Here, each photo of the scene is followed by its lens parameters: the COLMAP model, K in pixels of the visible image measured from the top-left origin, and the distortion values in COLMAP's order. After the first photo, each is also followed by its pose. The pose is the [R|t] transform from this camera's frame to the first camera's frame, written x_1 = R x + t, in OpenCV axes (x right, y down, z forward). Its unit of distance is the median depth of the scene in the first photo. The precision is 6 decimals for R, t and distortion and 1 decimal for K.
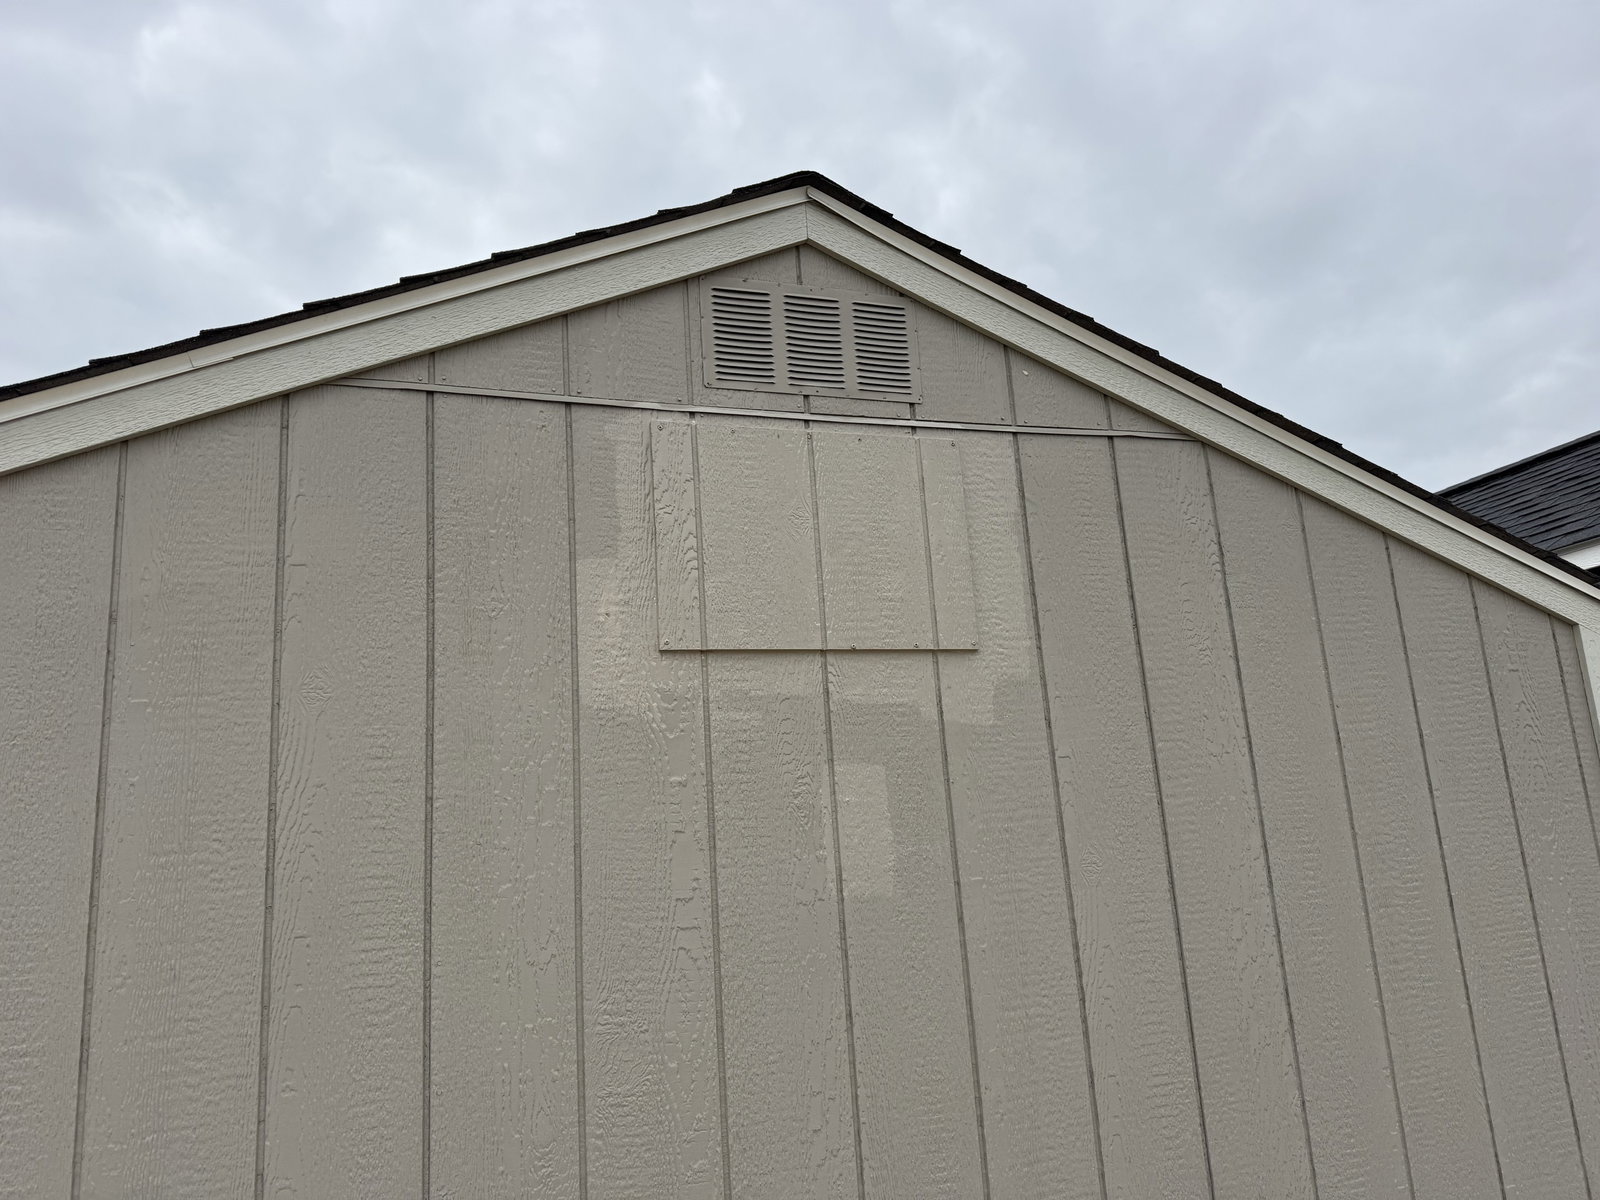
lens RADIAL K [[1154.6, 0, 802.7], [0, 1154.6, 605.2], [0, 0, 1]] dist [0.046910, -0.057025]
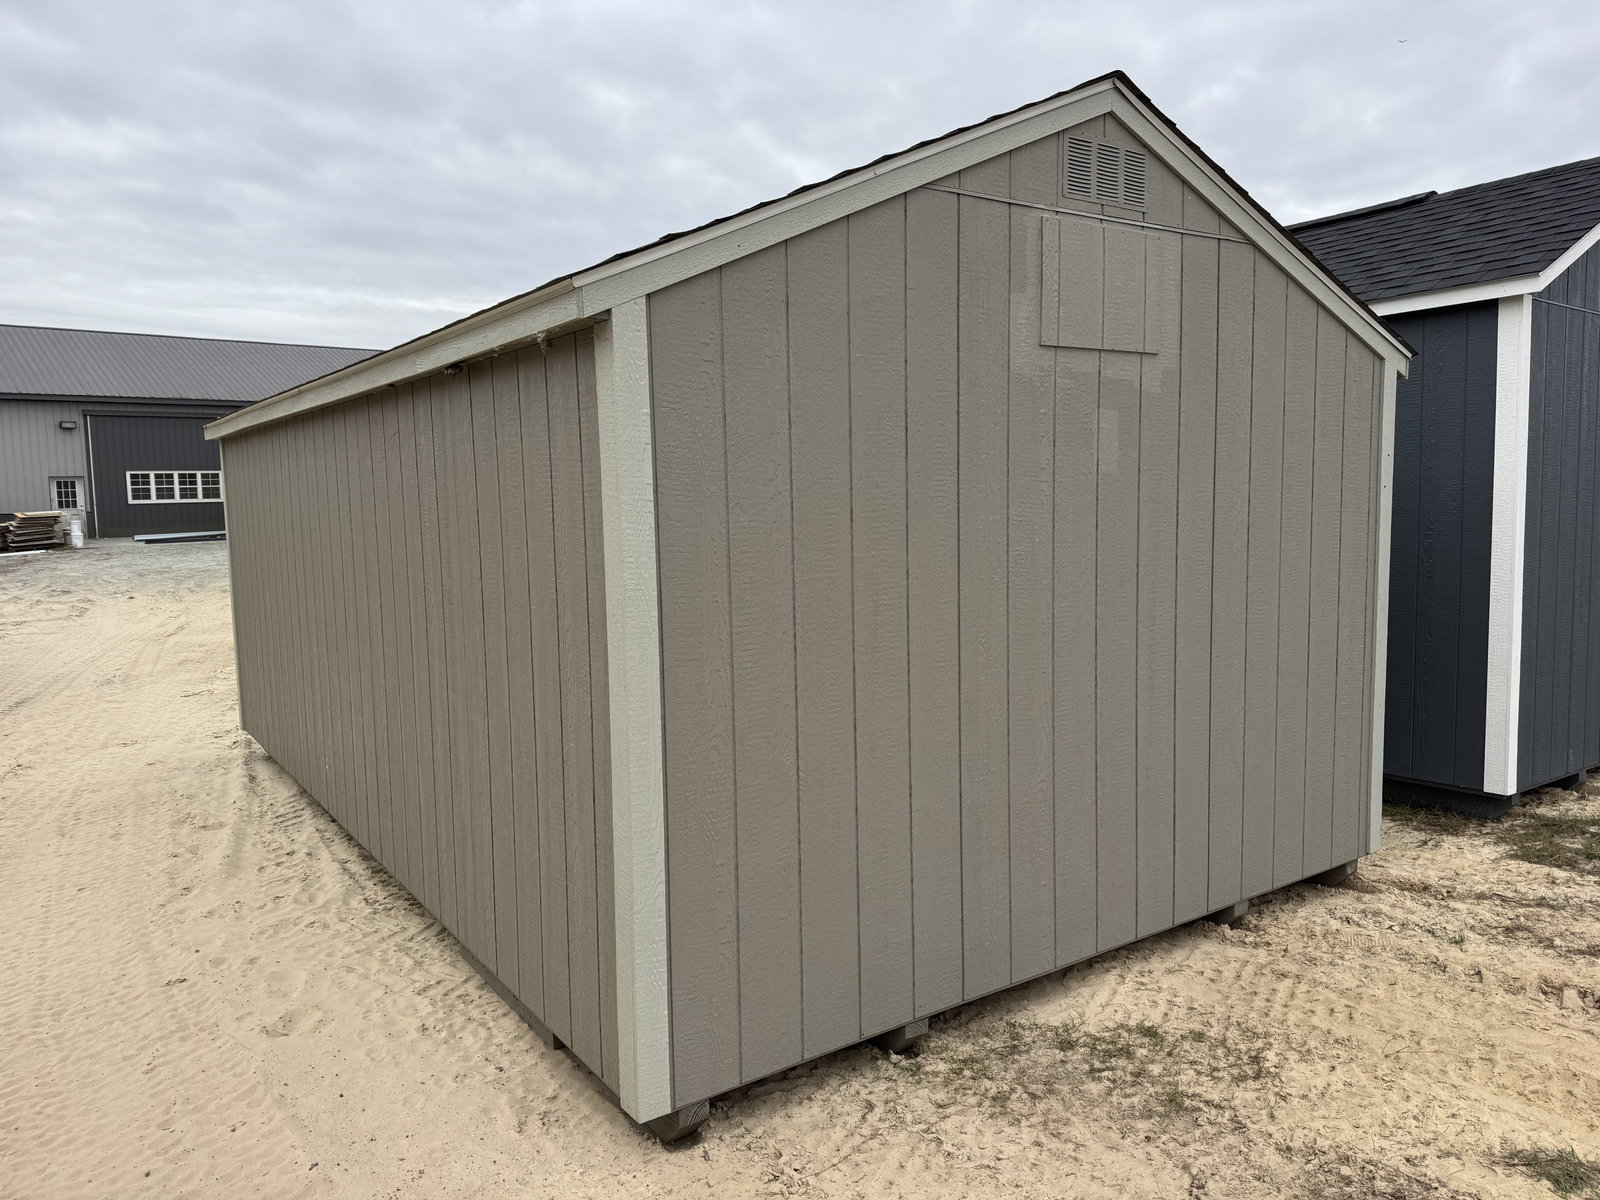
lens RADIAL K [[1127.6, 0, 790.1], [0, 1127.6, 583.9], [0, 0, 1]] dist [-0.002099, -0.004510]
pose [[0.961789, 0.026231, 0.272533, -0.932336], [-0.106417, 0.952950, 0.283834, -0.063198], [-0.252265, -0.301990, 0.919328, -0.687687]]
